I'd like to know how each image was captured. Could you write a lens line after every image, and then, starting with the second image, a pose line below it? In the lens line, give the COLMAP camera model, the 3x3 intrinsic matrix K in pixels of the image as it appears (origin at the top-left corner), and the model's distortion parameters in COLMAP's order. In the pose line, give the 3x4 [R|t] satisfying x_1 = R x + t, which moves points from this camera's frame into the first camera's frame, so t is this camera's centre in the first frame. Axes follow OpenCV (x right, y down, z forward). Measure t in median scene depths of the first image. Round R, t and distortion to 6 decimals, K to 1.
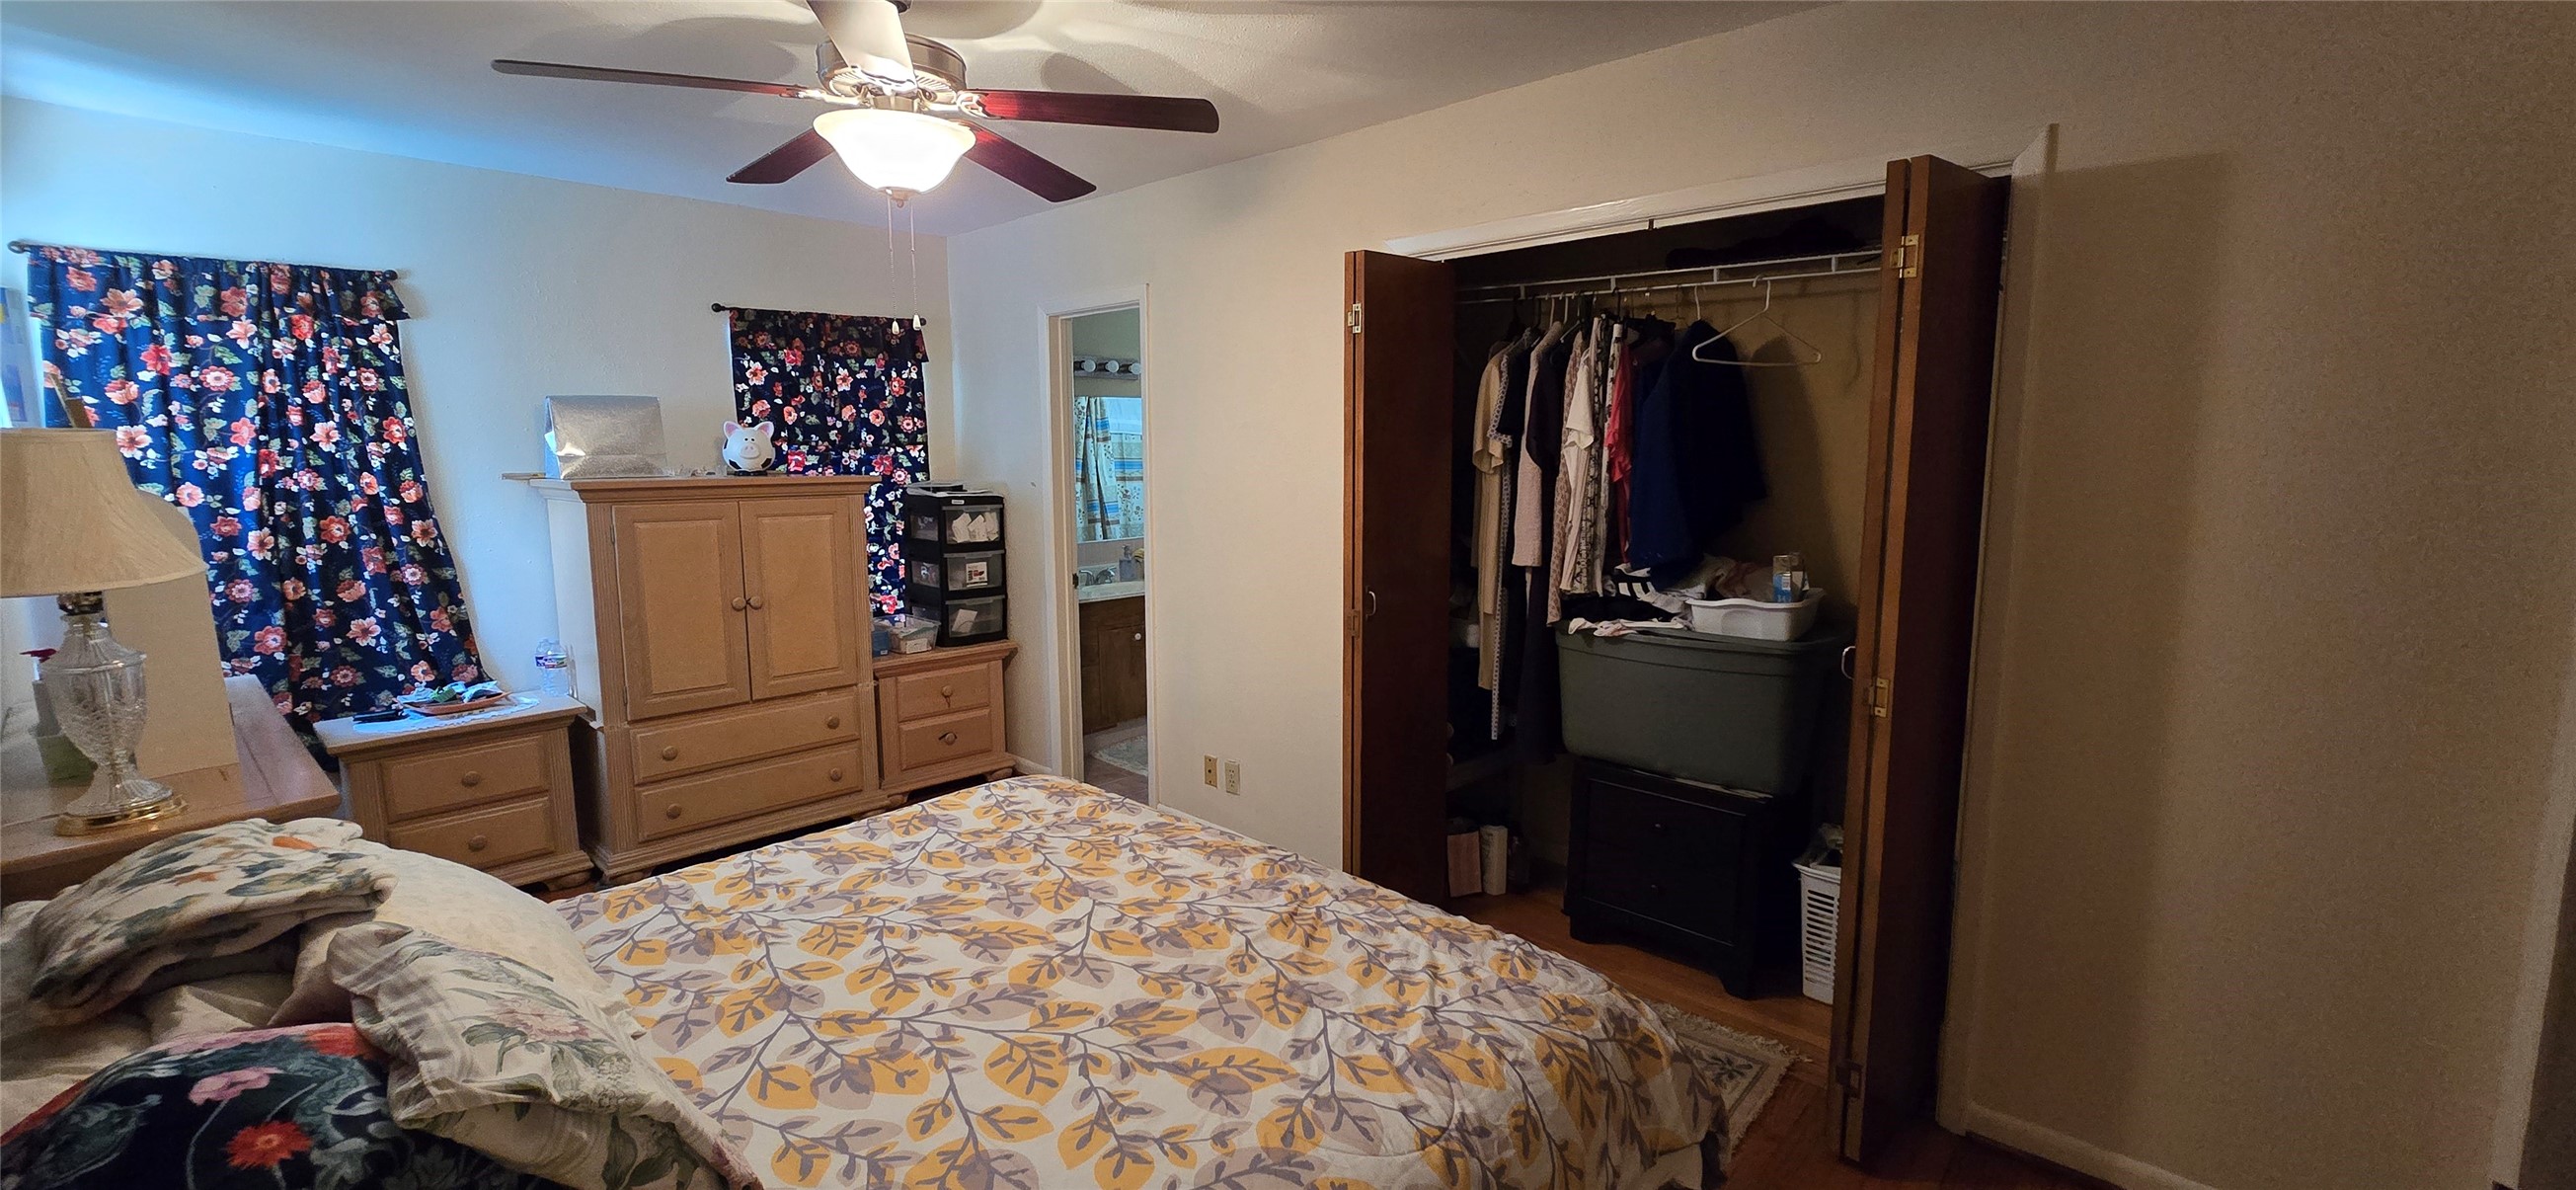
lens RADIAL K [[1049.8, 0, 1294.5], [0, 1049.8, 580.0], [0, 0, 1]] dist [-0.003032, -0.000328]
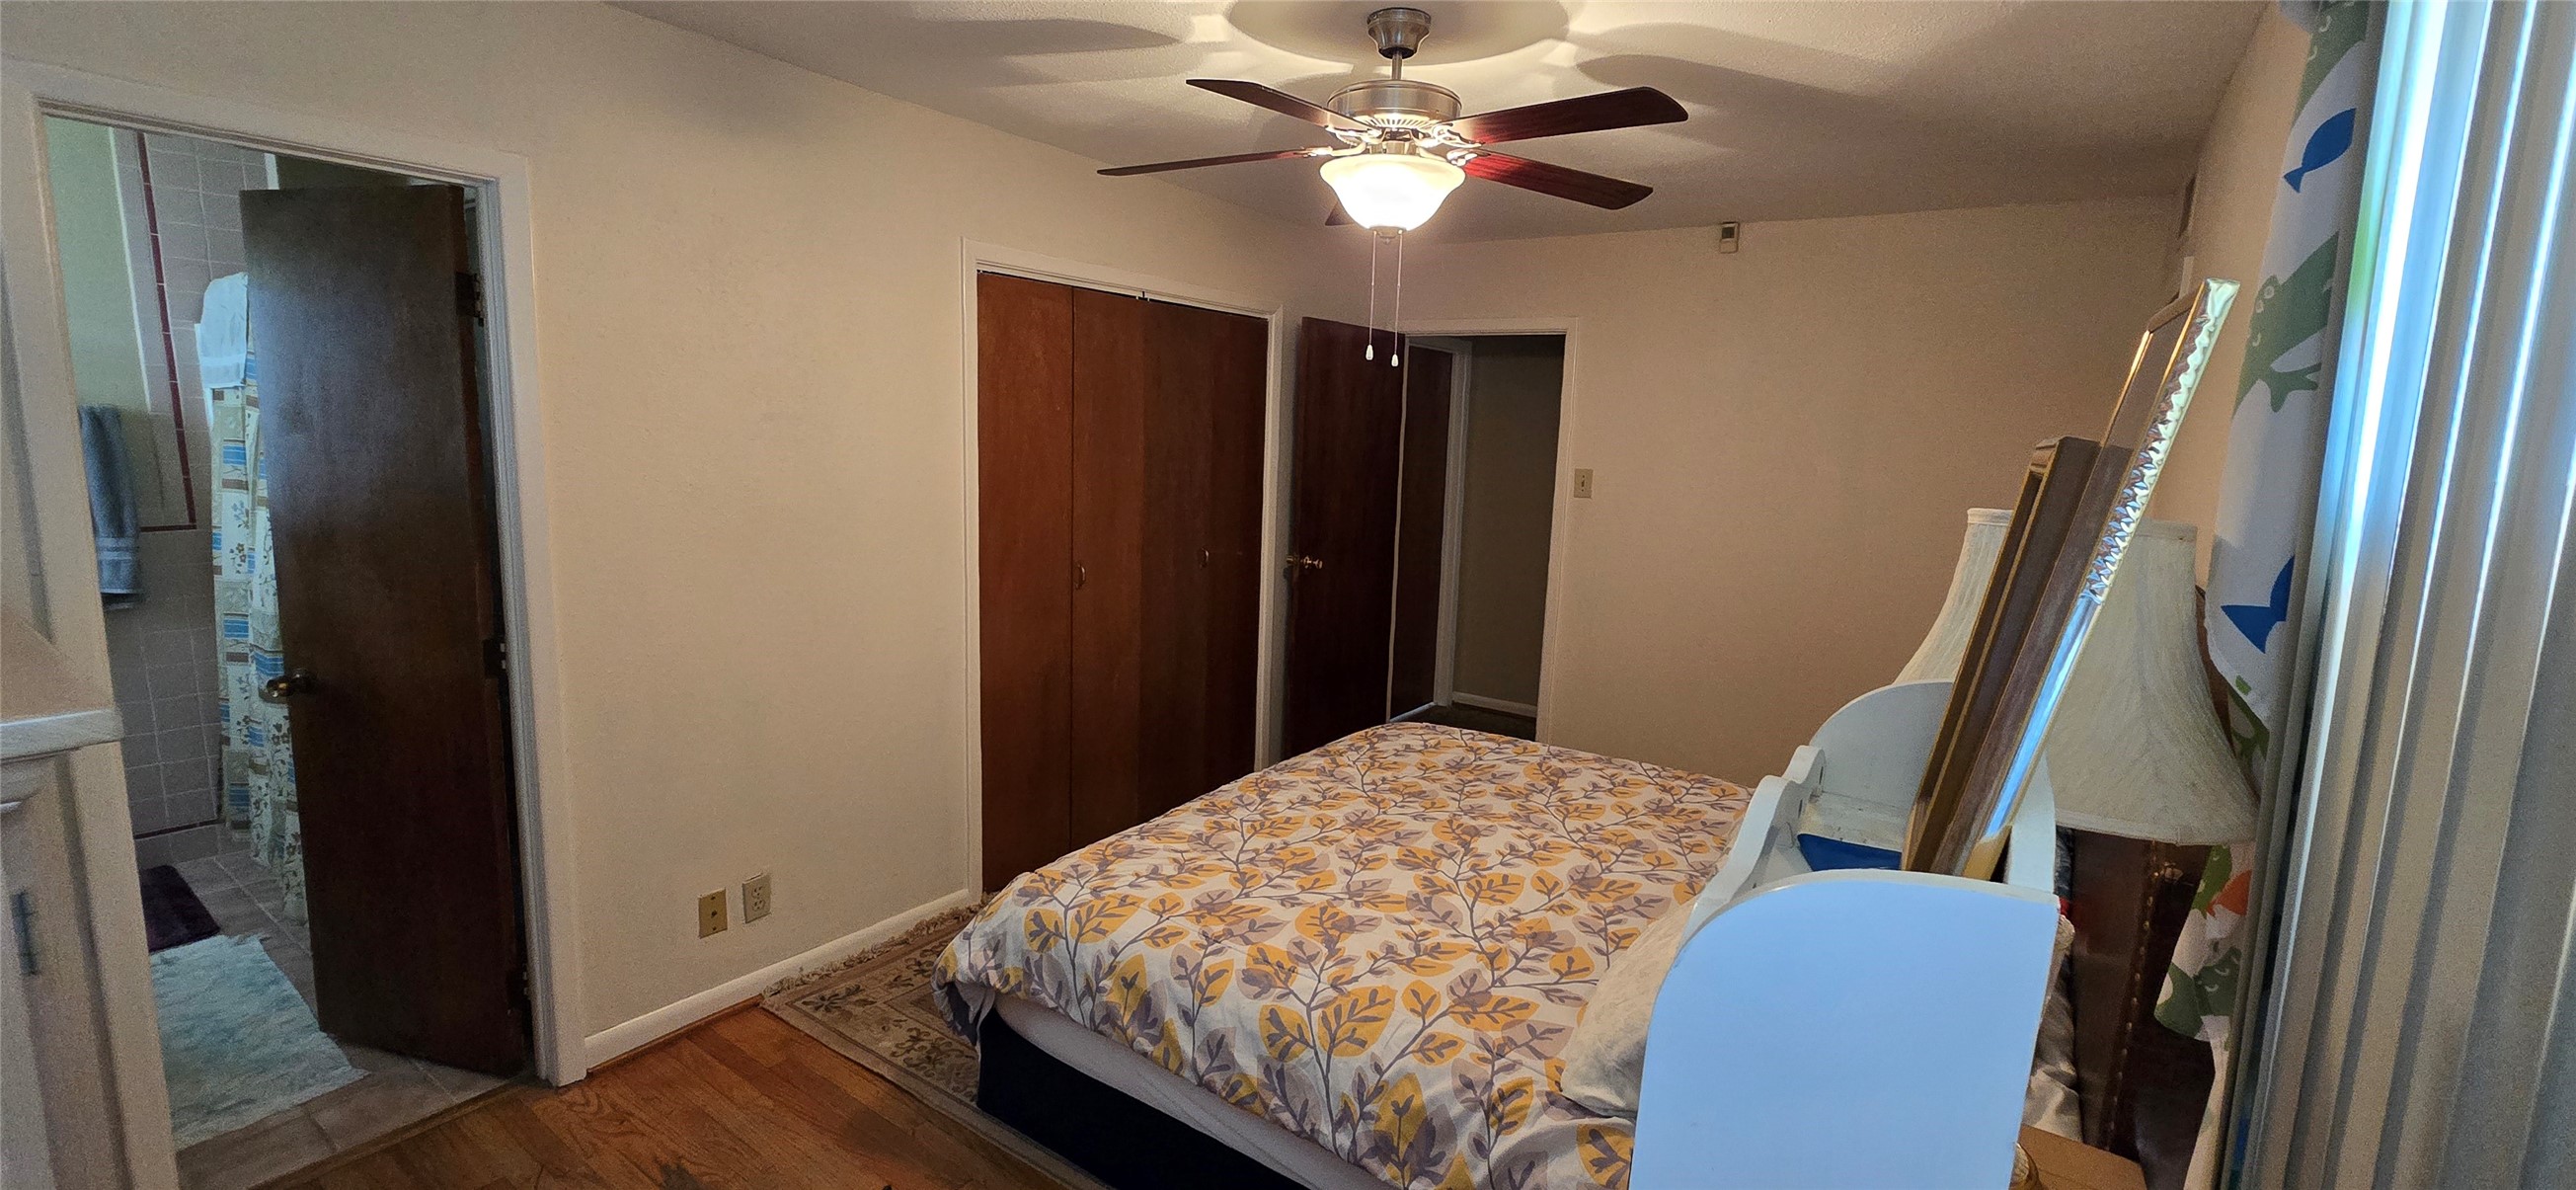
lens RADIAL K [[1049.8, 0, 1294.5], [0, 1049.8, 580.0], [0, 0, 1]] dist [-0.003032, -0.000328]
pose [[-0.145782, -0.141935, 0.979082, -0.890342], [0.092112, 0.983409, 0.156278, -0.122485], [-0.985019, 0.112968, -0.130289, 0.784277]]
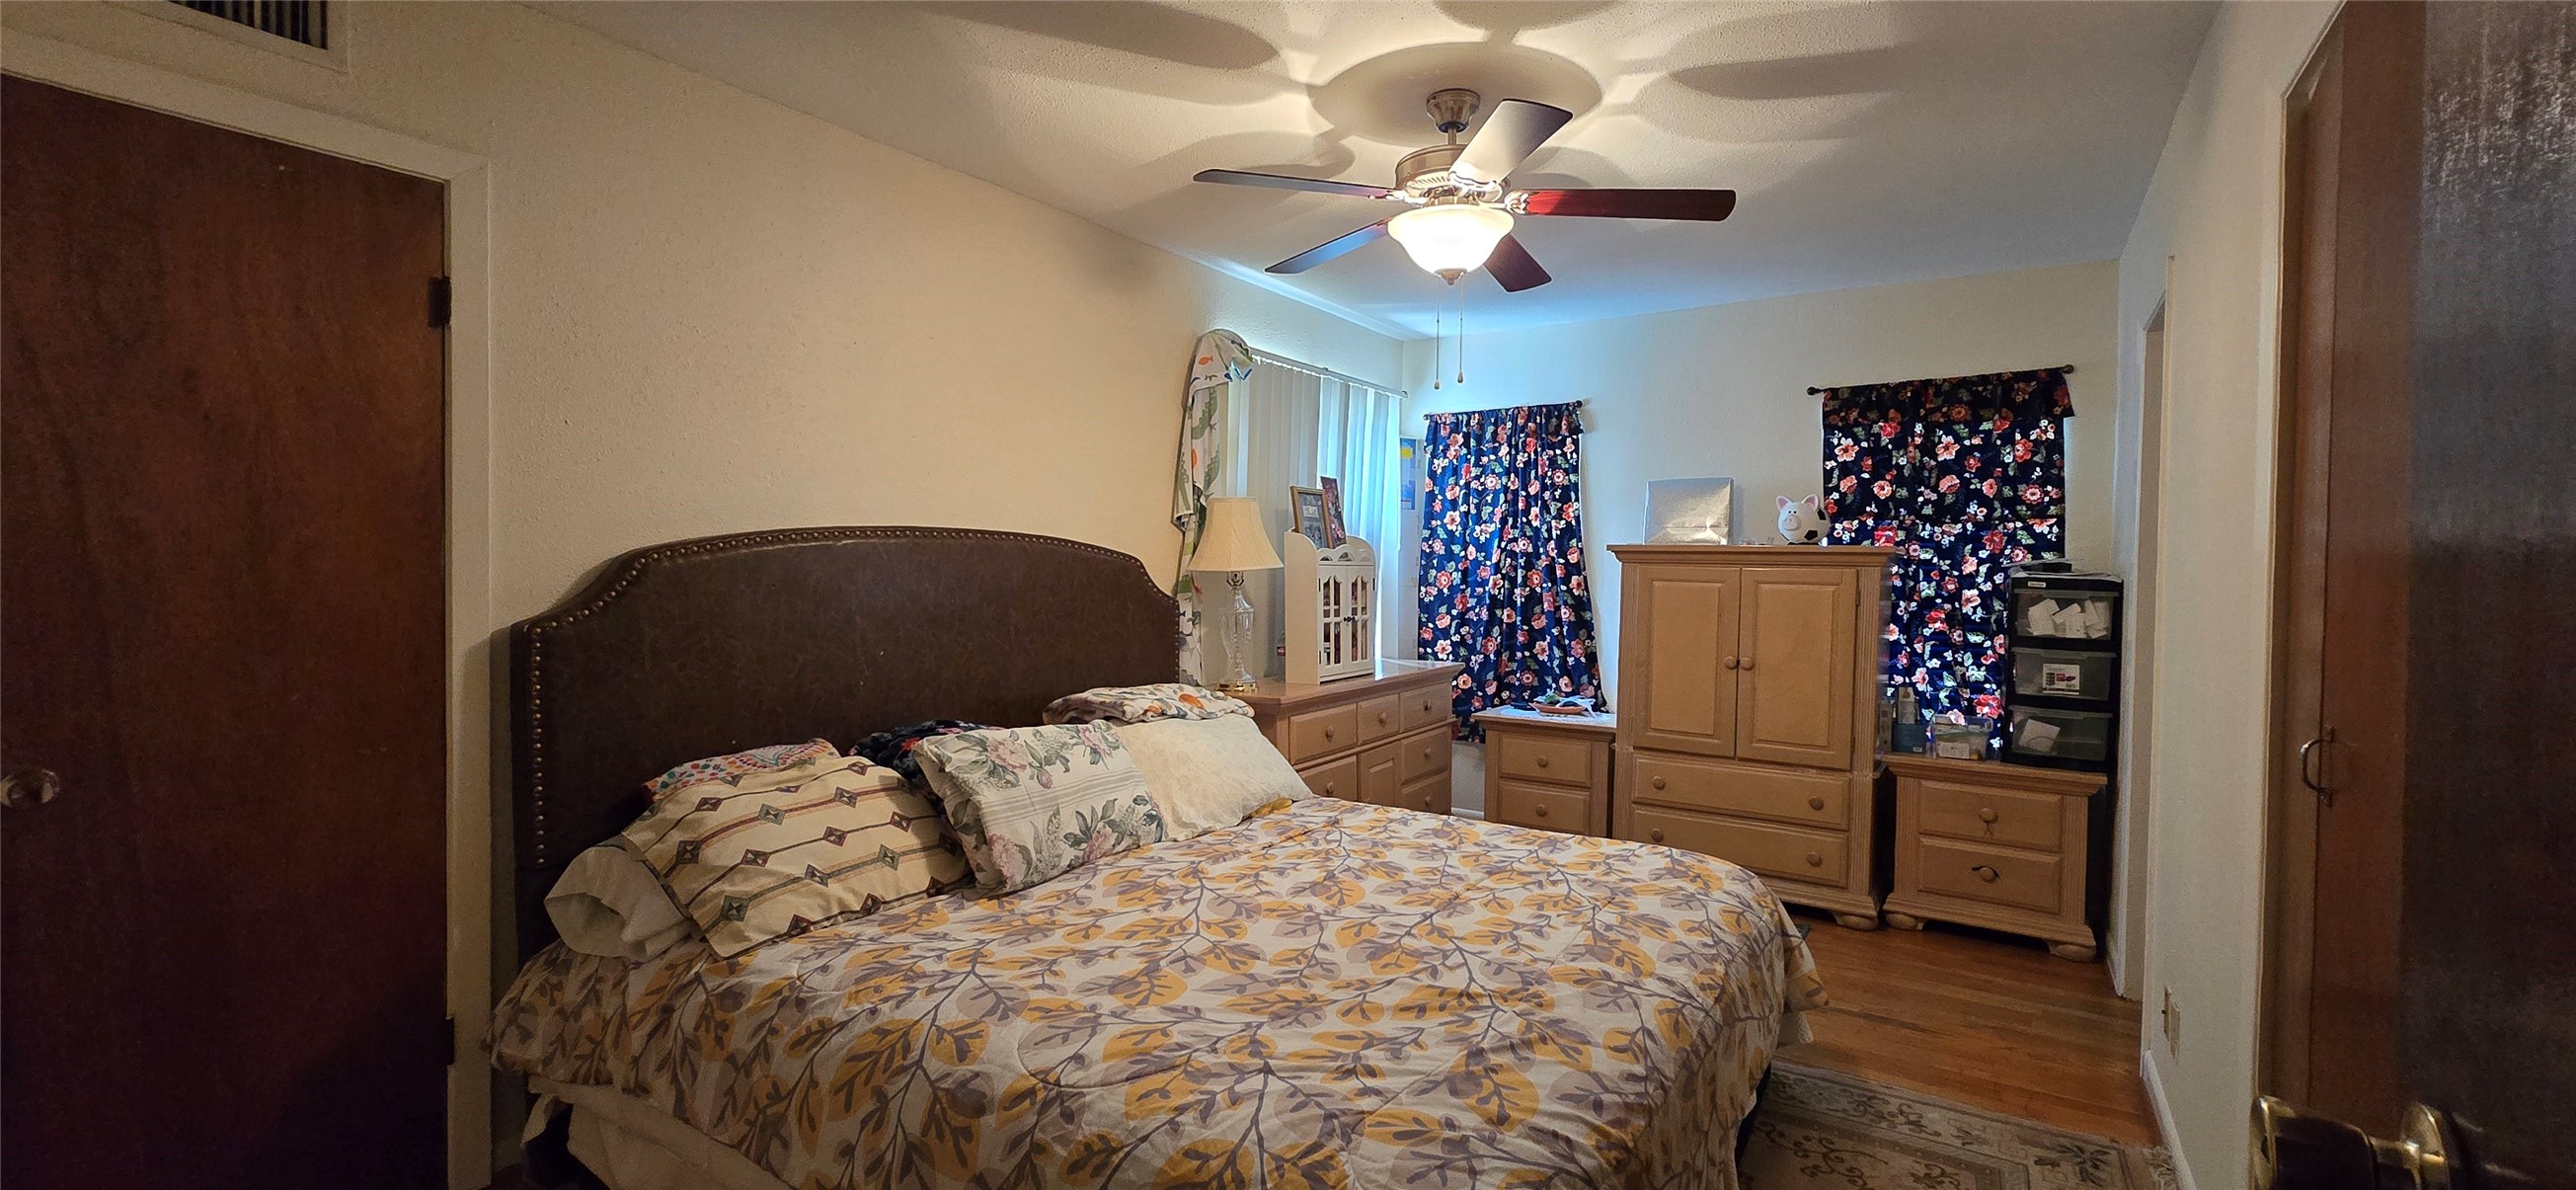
lens RADIAL K [[1049.8, 0, 1294.5], [0, 1049.8, 580.0], [0, 0, 1]] dist [-0.003032, -0.000328]
pose [[0.166811, 0.020780, -0.985770, 0.492349], [-0.141402, 0.989948, -0.003060, 0.006104], [0.975797, 0.139900, 0.168073, 0.415769]]
